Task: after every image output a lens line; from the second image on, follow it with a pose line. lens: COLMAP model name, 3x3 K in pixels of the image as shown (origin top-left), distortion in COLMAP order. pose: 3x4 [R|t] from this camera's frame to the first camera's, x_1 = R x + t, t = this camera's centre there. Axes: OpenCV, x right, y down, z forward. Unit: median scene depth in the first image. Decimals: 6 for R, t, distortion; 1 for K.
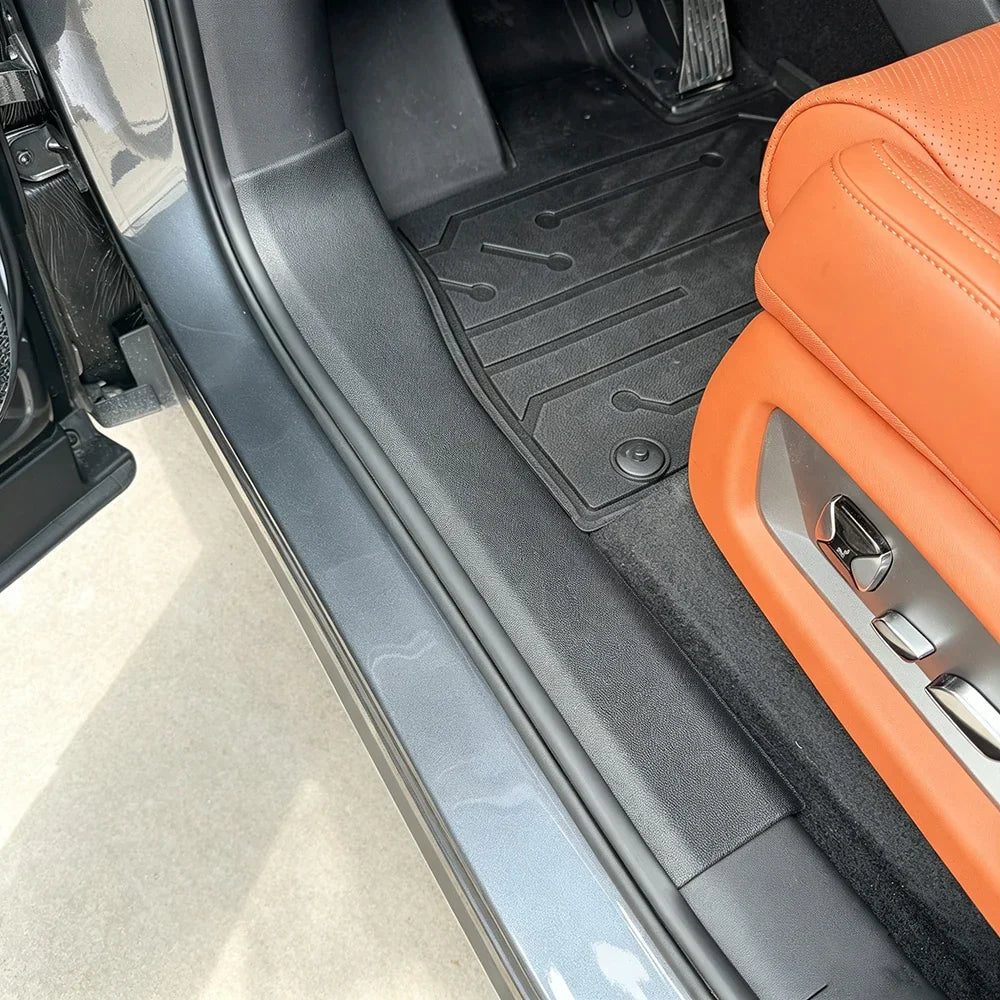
lens RADIAL K [[955.9, 0, 477.3], [0, 955.9, 500.0], [0, 0, 1]] dist [0.109799, -0.287599]
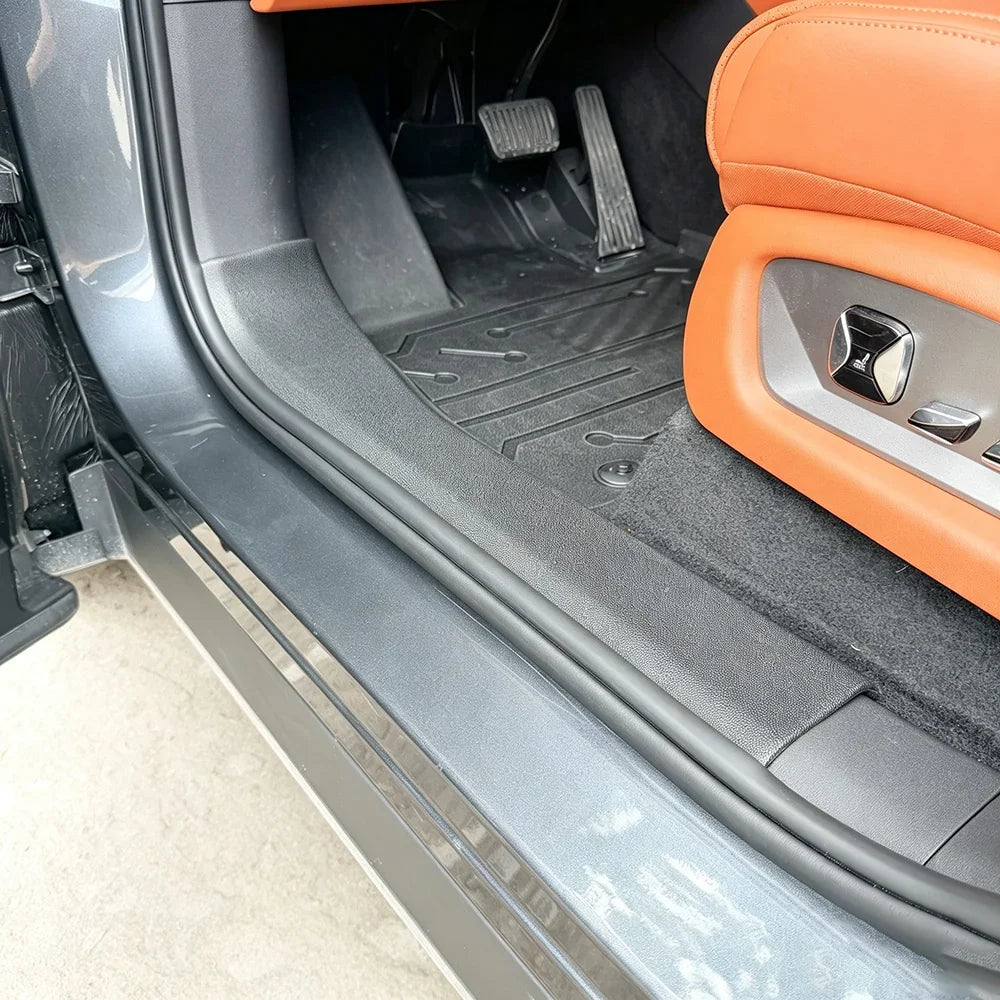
lens RADIAL K [[948.1, 0, 500.0], [0, 948.1, 500.0], [0, 0, 1]] dist [0.087224, -0.277973]
pose [[0.991872, -0.059388, 0.112528, -0.050181], [0.096279, 0.928506, -0.358617, 0.235901], [-0.083186, 0.366536, 0.926677, 0.085783]]
